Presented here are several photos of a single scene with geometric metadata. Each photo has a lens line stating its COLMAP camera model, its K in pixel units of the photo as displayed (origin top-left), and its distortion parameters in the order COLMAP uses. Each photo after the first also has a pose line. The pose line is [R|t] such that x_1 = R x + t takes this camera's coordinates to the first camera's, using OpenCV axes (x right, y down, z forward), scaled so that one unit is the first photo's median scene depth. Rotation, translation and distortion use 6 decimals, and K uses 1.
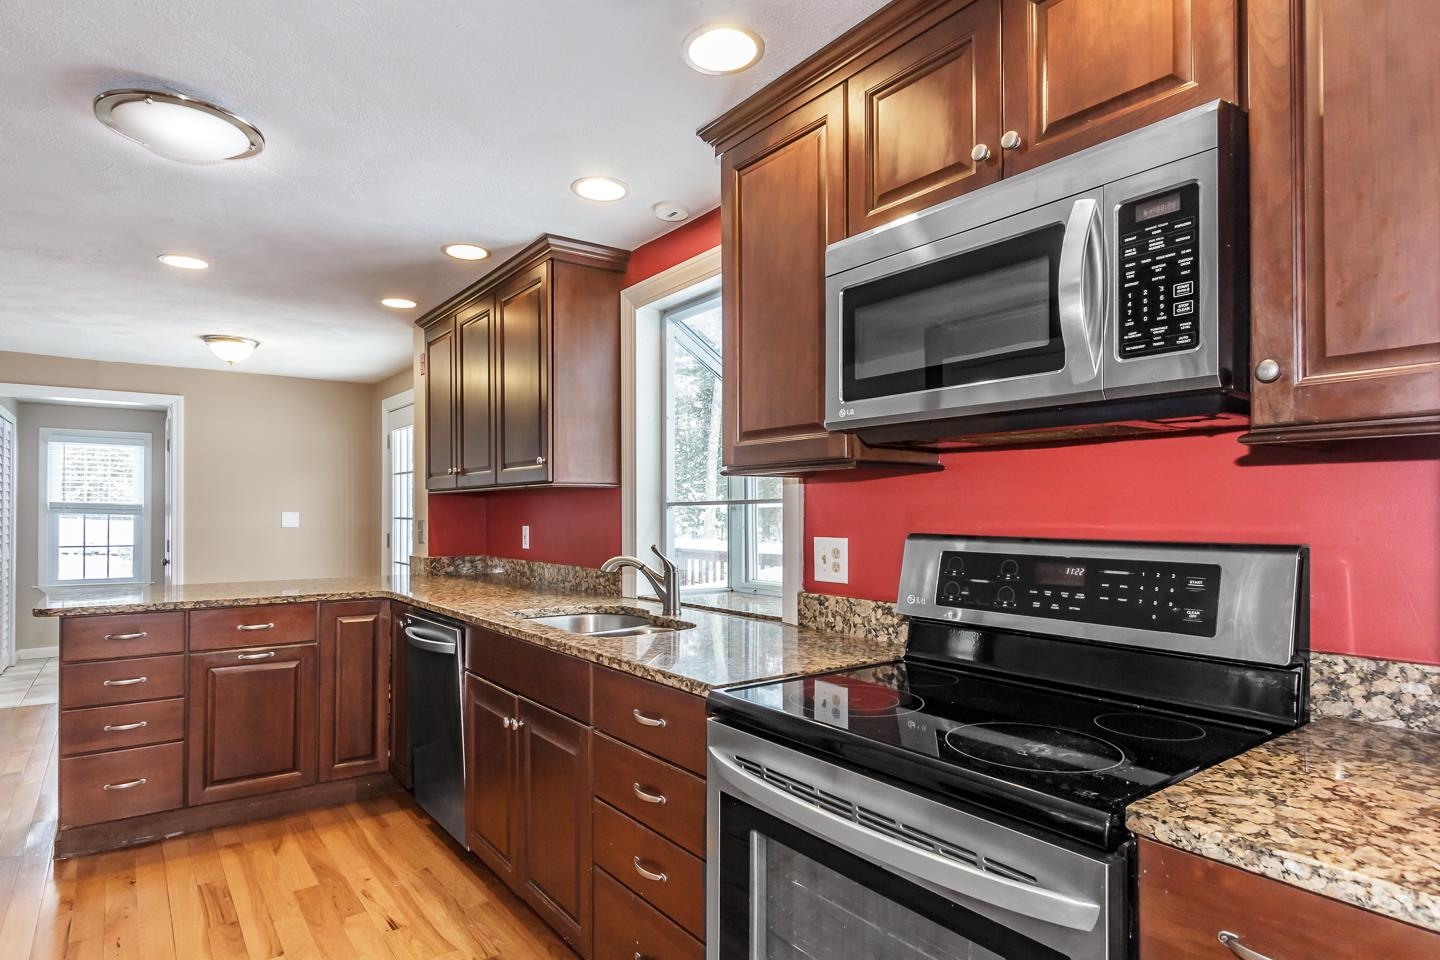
lens RADIAL K [[810.3, 0, 712.8], [0, 810.3, 497.5], [0, 0, 1]] dist [0.003034, 0.000499]
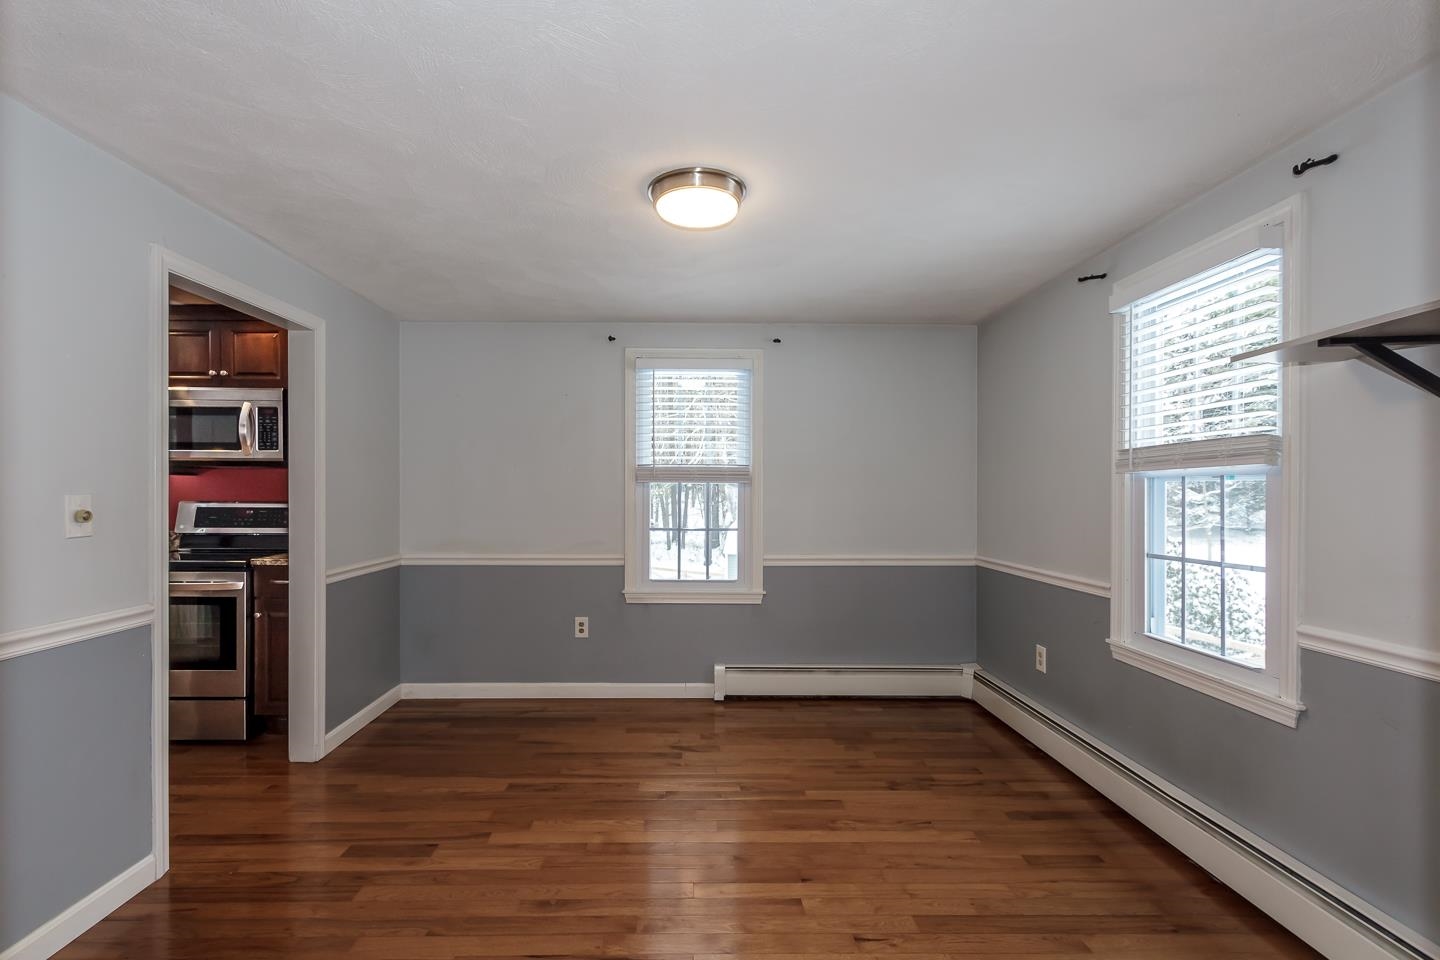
lens RADIAL K [[666.5, 0, 694.7], [0, 666.5, 491.4], [0, 0, 1]] dist [0.001277, 0.000001]
pose [[0.590168, -0.001766, 0.807279, -0.759430], [-0.007342, 0.999945, 0.007554, -0.024581], [-0.807247, -0.010385, 0.590122, -2.365798]]
